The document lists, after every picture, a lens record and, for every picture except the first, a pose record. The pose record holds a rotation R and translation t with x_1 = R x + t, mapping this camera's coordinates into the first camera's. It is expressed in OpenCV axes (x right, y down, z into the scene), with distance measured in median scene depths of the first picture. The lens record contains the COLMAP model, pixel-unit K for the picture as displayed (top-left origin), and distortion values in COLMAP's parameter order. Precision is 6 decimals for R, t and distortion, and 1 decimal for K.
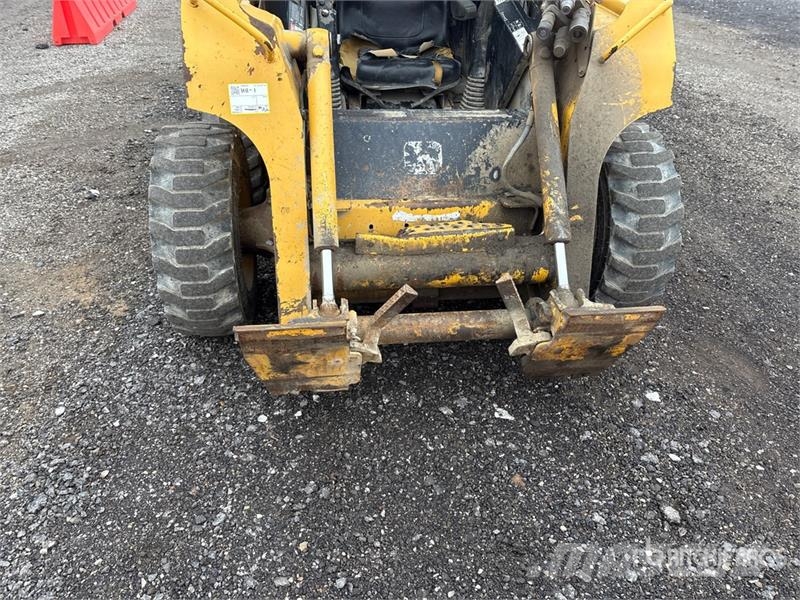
lens RADIAL K [[604.2, 0, 397.9], [0, 604.2, 306.5], [0, 0, 1]] dist [0.047241, -0.047564]
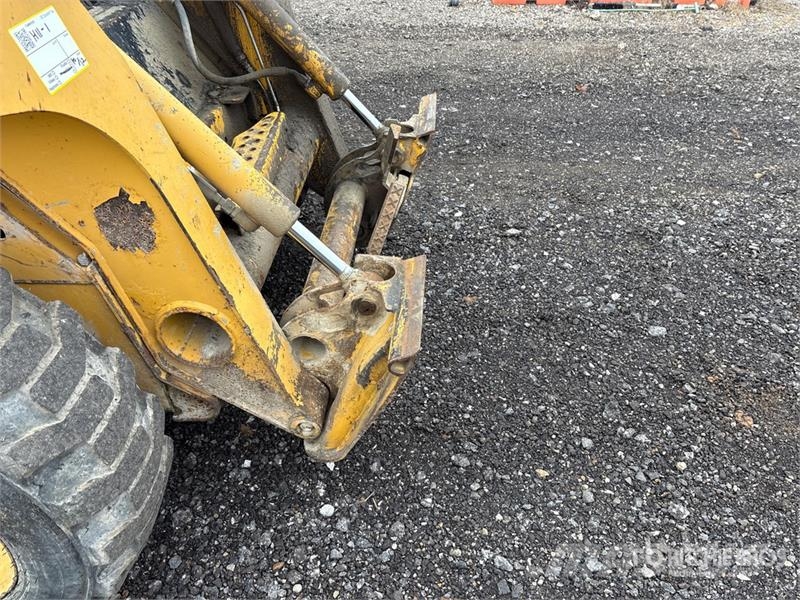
lens RADIAL K [[604.2, 0, 397.9], [0, 604.2, 306.5], [0, 0, 1]] dist [0.047241, -0.047564]
pose [[0.196639, -0.644726, 0.738689, -0.556009], [0.558276, 0.692967, 0.456206, -0.231565], [-0.806015, 0.322685, 0.496200, 0.531673]]
